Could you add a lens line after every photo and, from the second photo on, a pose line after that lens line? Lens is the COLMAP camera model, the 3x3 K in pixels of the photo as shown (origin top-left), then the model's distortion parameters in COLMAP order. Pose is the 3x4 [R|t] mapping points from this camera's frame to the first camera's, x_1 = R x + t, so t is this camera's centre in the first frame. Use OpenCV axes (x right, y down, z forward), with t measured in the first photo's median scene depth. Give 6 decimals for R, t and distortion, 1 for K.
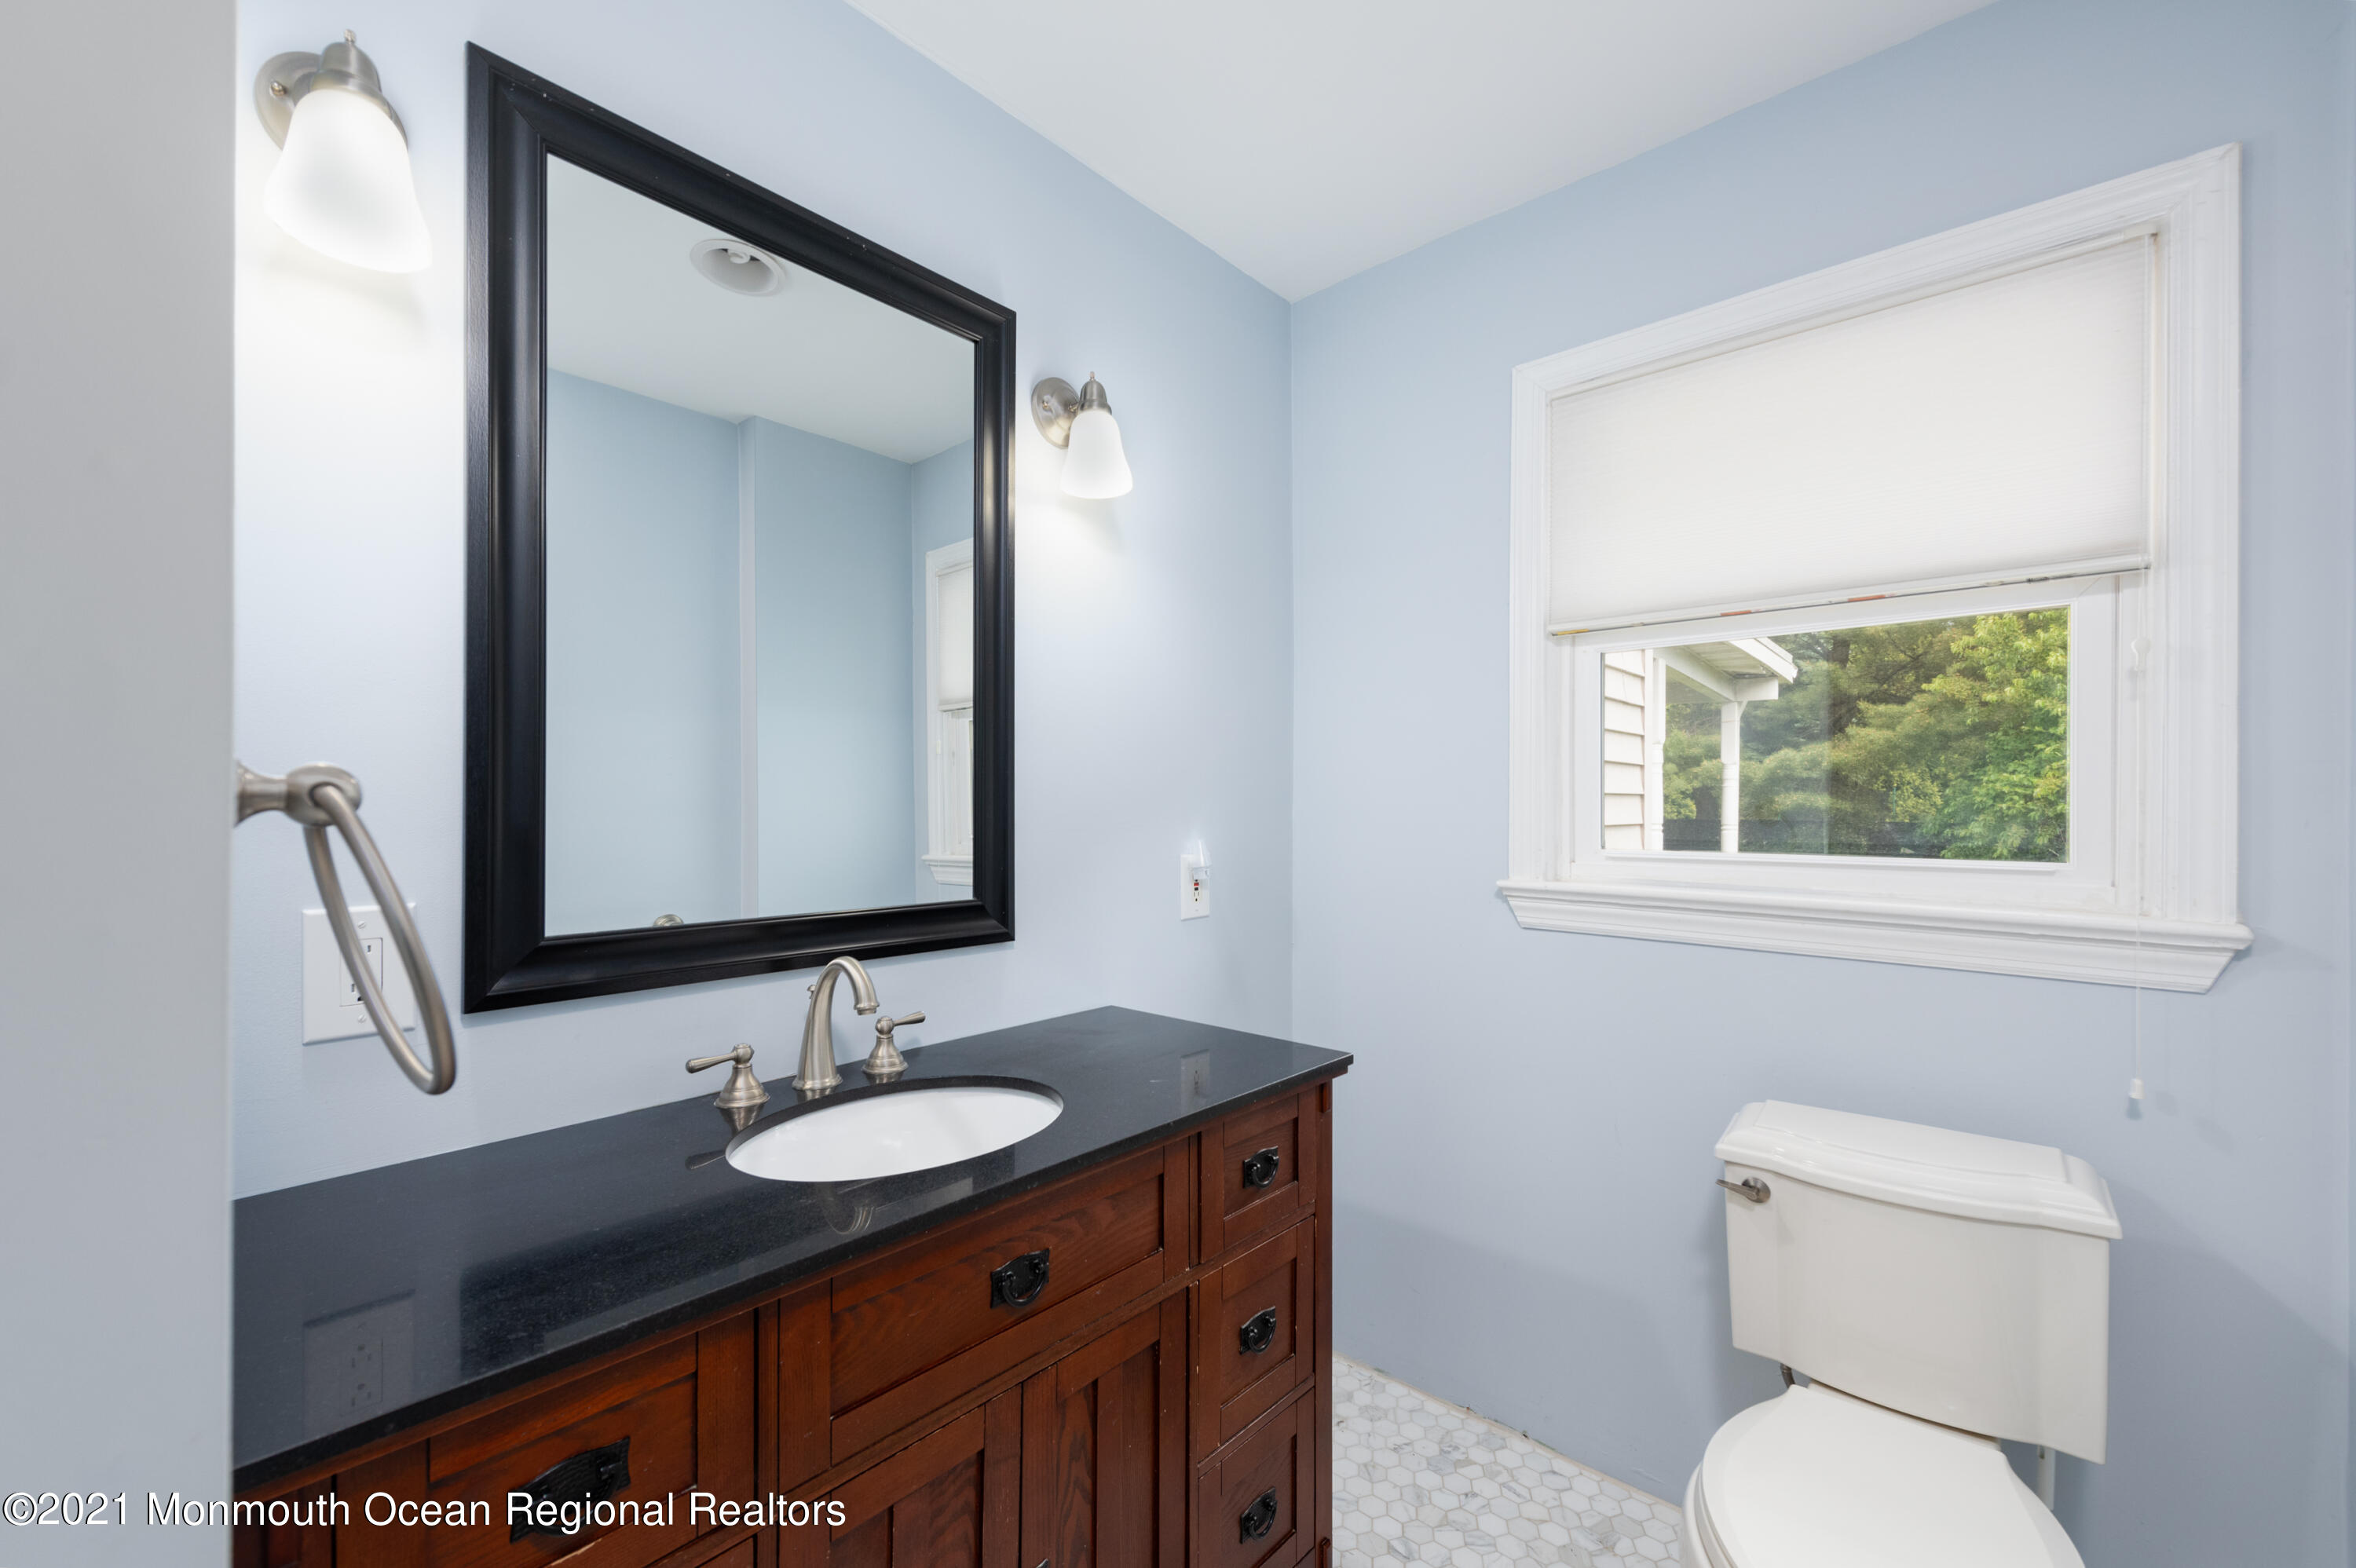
lens RADIAL K [[951.5, 0, 1175.6], [0, 951.5, 800.6], [0, 0, 1]] dist [0.002095, -0.000256]
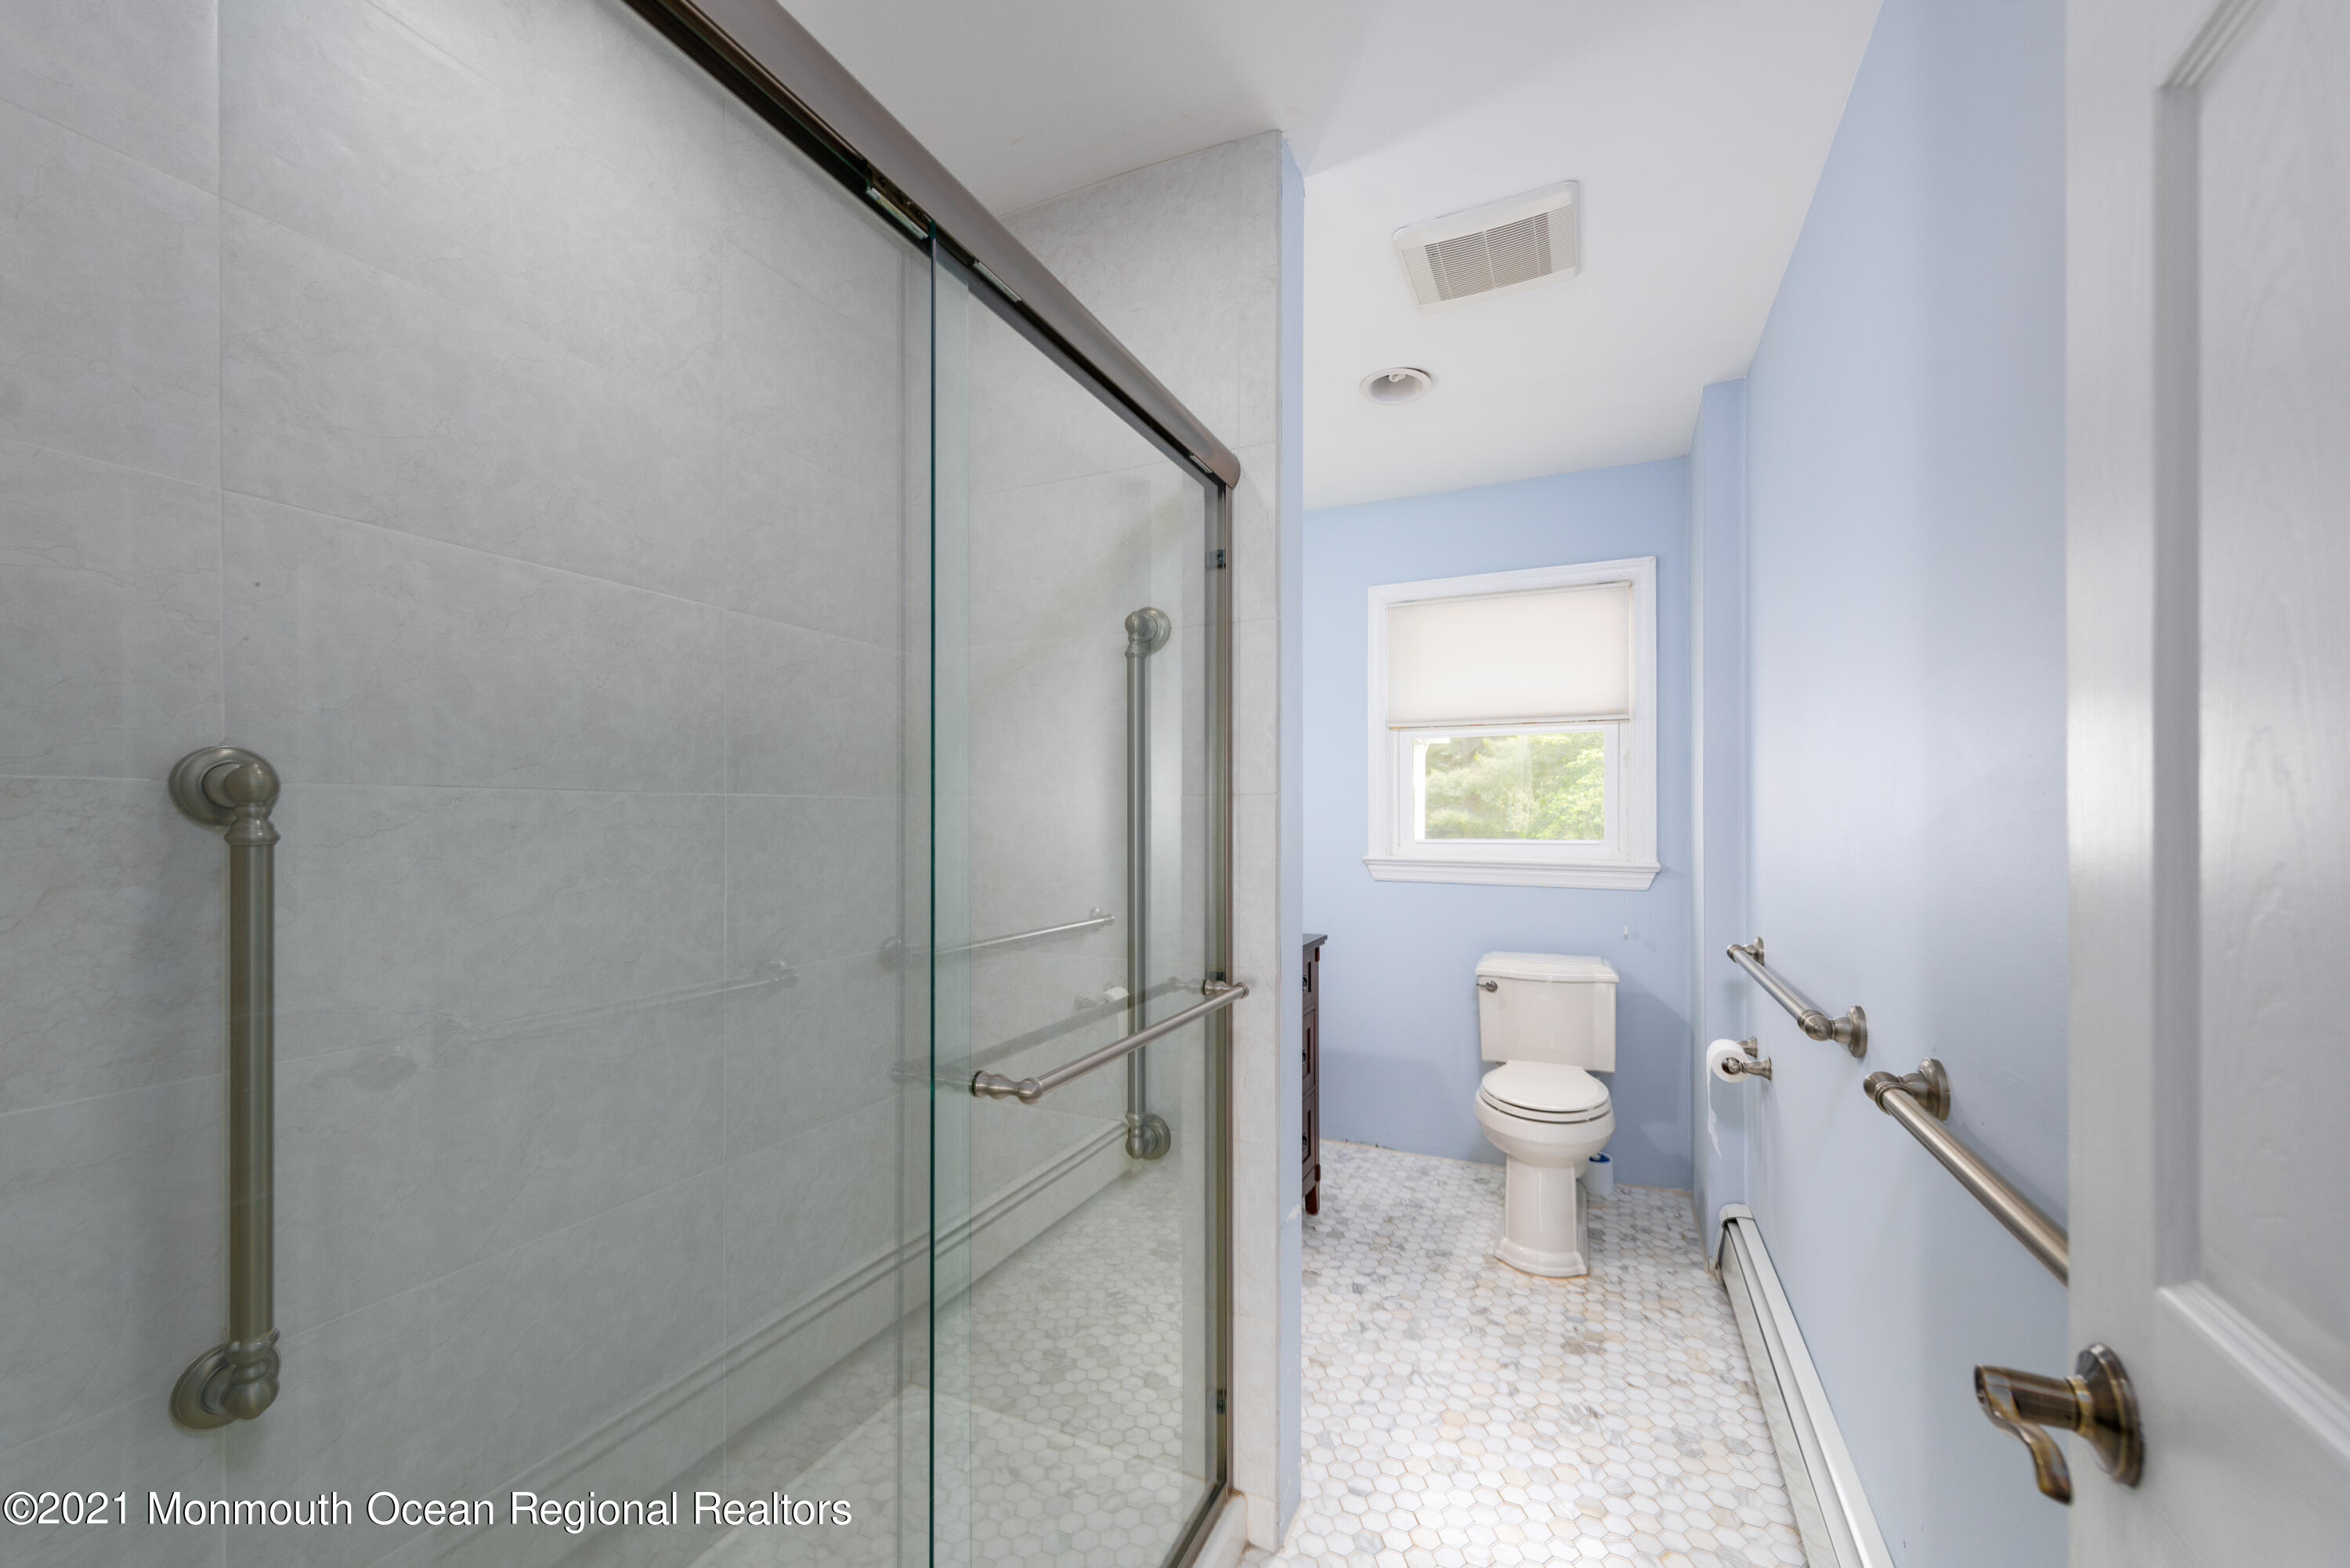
lens RADIAL K [[936.2, 0, 1174.2], [0, 936.2, 797.6], [0, 0, 1]] dist [0.010679, -0.002128]
pose [[0.953543, 0.007642, 0.301159, -0.679422], [-0.002489, 0.999844, -0.017493, 0.001722], [-0.301245, 0.015931, 0.953414, -0.782670]]
